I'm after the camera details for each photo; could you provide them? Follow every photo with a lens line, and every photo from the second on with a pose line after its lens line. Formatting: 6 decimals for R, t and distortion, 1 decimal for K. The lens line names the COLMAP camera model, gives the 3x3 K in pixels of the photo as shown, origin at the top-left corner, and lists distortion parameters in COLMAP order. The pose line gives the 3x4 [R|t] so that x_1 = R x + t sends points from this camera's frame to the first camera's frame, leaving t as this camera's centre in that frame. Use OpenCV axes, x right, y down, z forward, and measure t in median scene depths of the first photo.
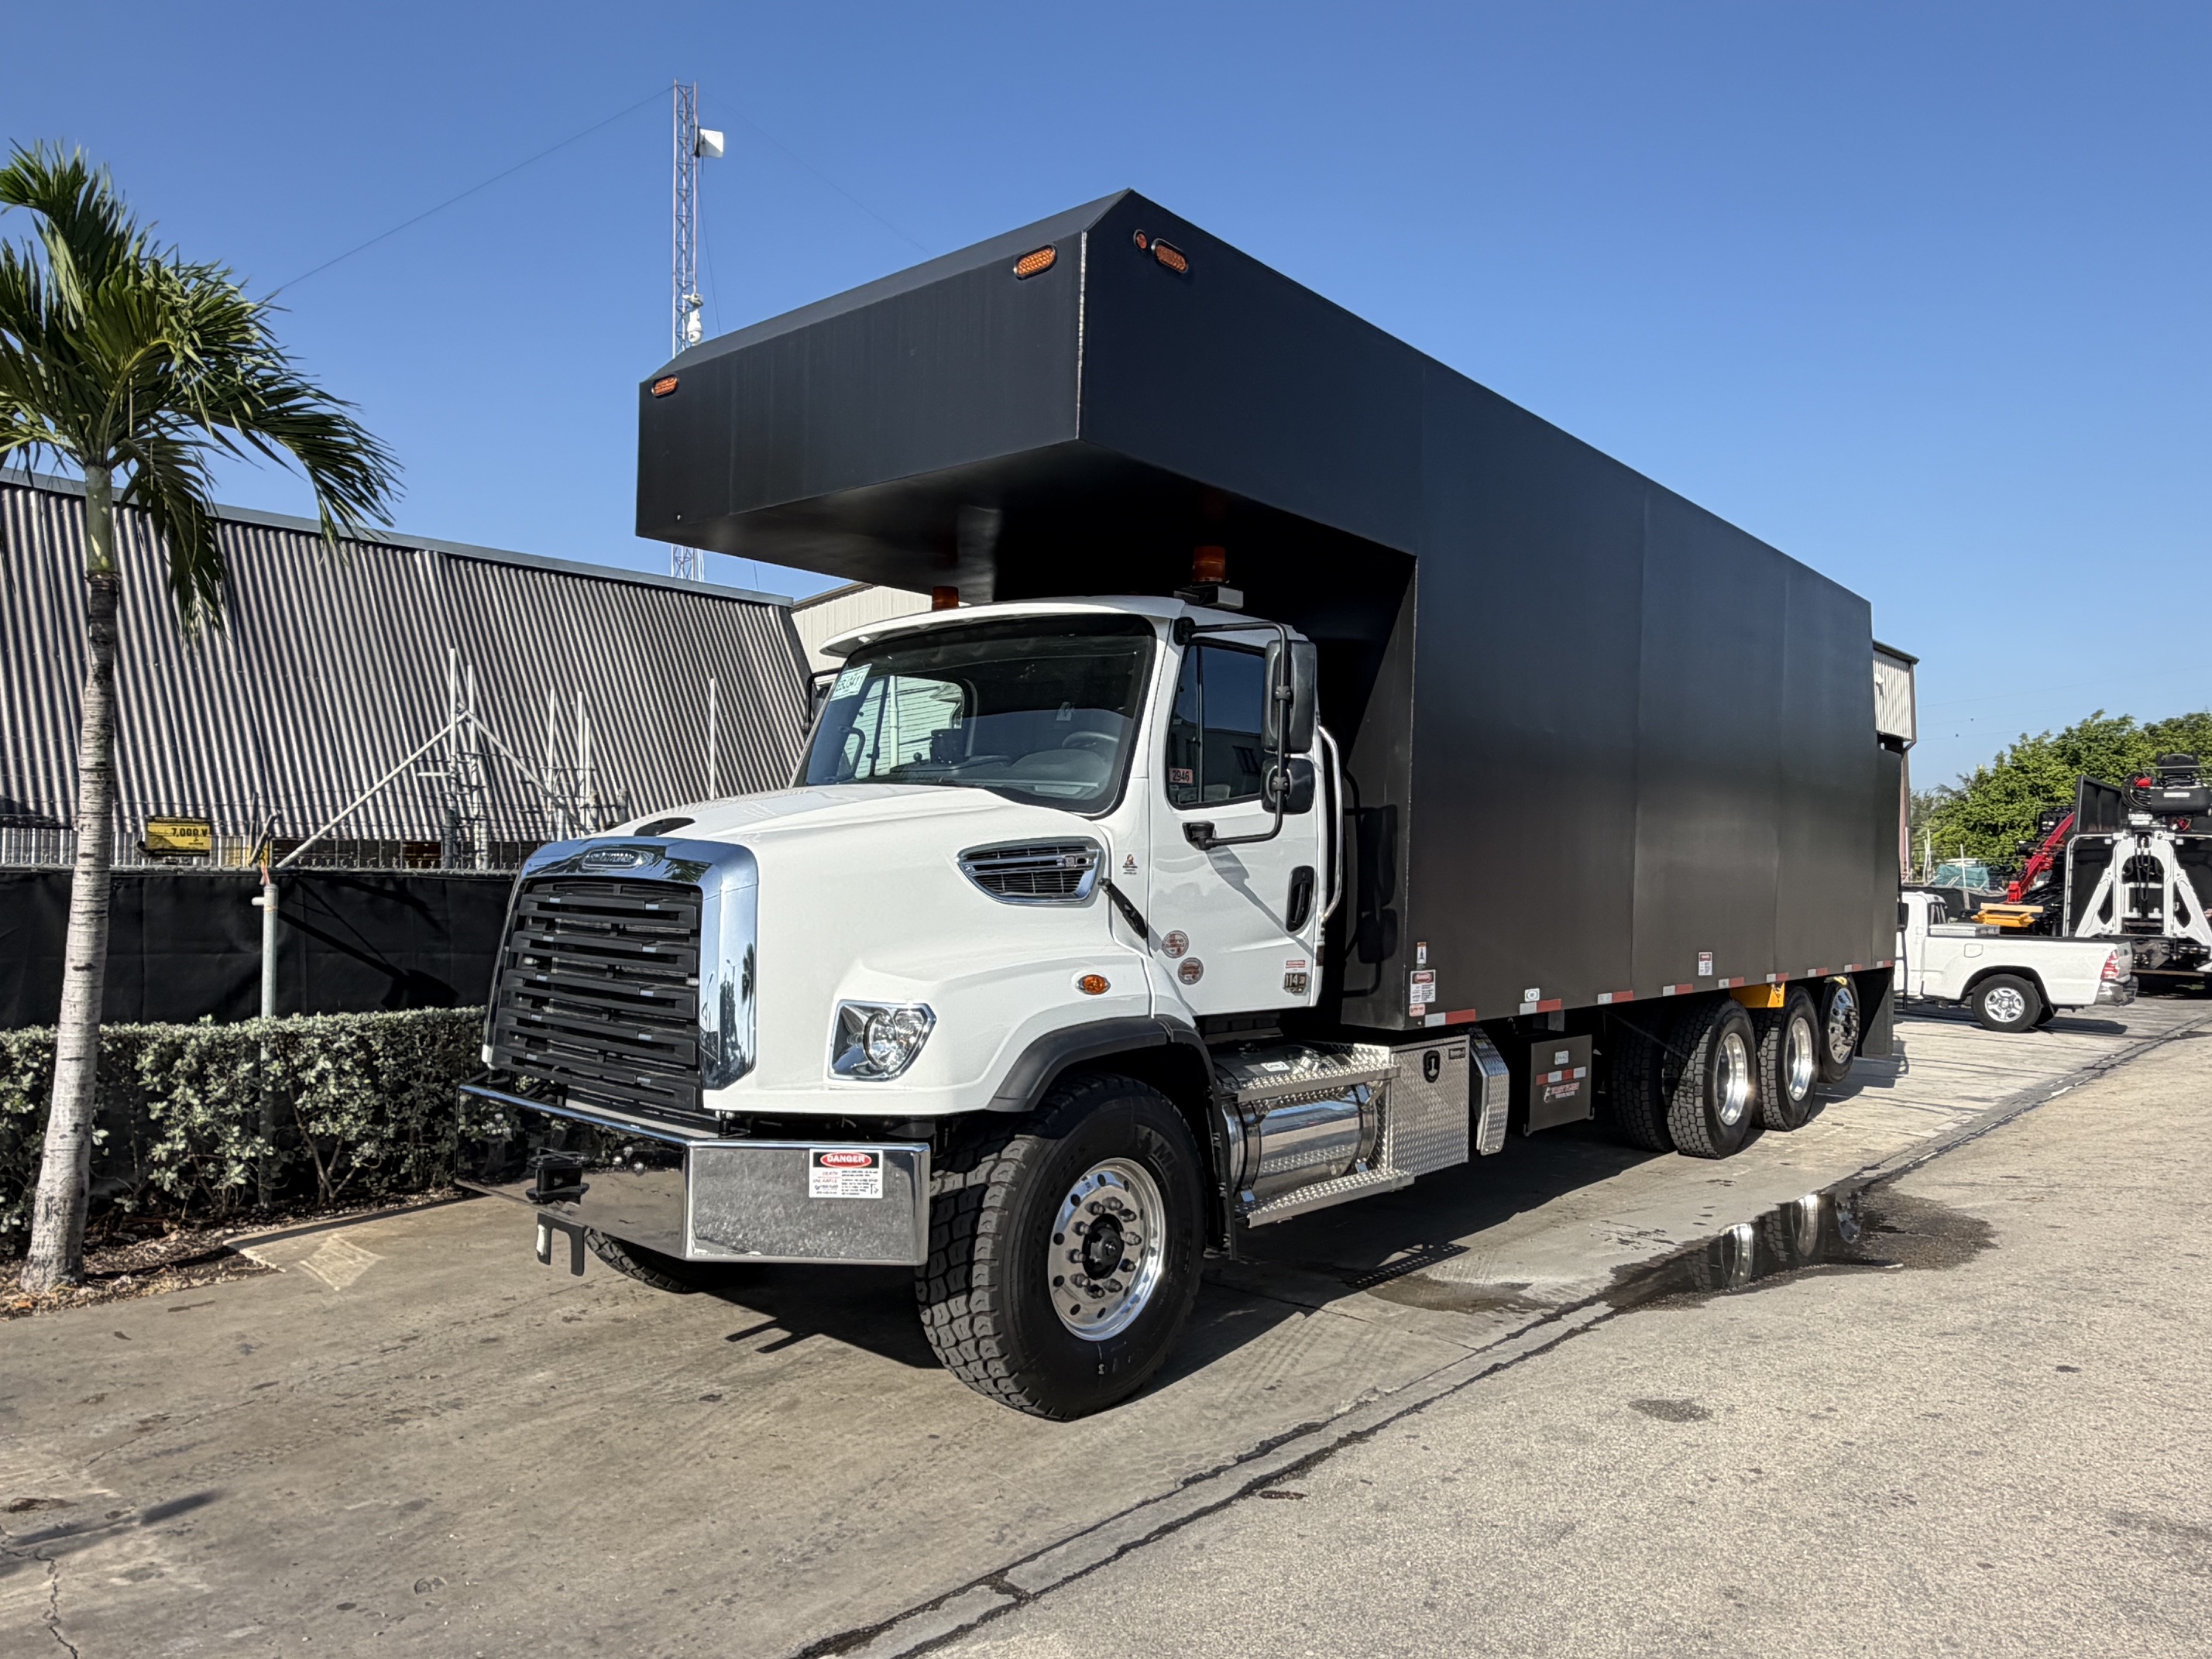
lens RADIAL K [[1547.1, 0, 1106.0], [0, 1547.1, 829.5], [0, 0, 1]] dist [0.122047, -0.002433]
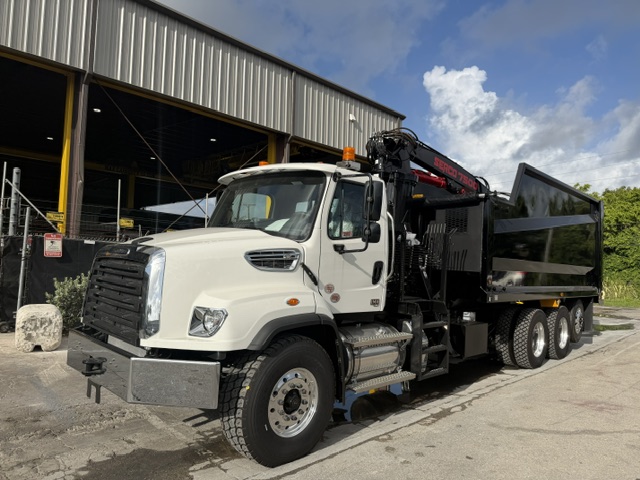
lens RADIAL K [[447.6, 0, 320.0], [0, 447.6, 240.0], [0, 0, 1]] dist [0.122047, -0.002433]
pose [[0.997540, 0.013648, -0.068755, 0.087541], [-0.015898, 0.999352, -0.032280, 0.015581], [0.068270, 0.033294, 0.997111, 0.204832]]
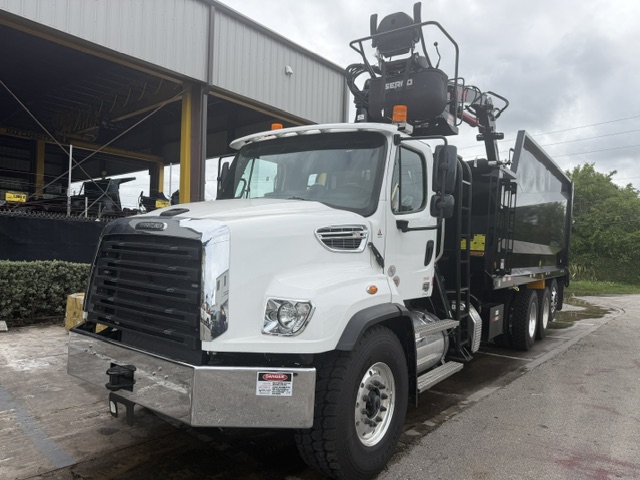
lens RADIAL K [[447.6, 0, 320.0], [0, 447.6, 240.0], [0, 0, 1]] dist [0.122047, -0.002433]
pose [[0.992203, 0.033040, 0.120170, -0.156472], [-0.036192, 0.999053, 0.024143, 0.014188], [-0.119258, -0.028304, 0.992460, 0.348114]]
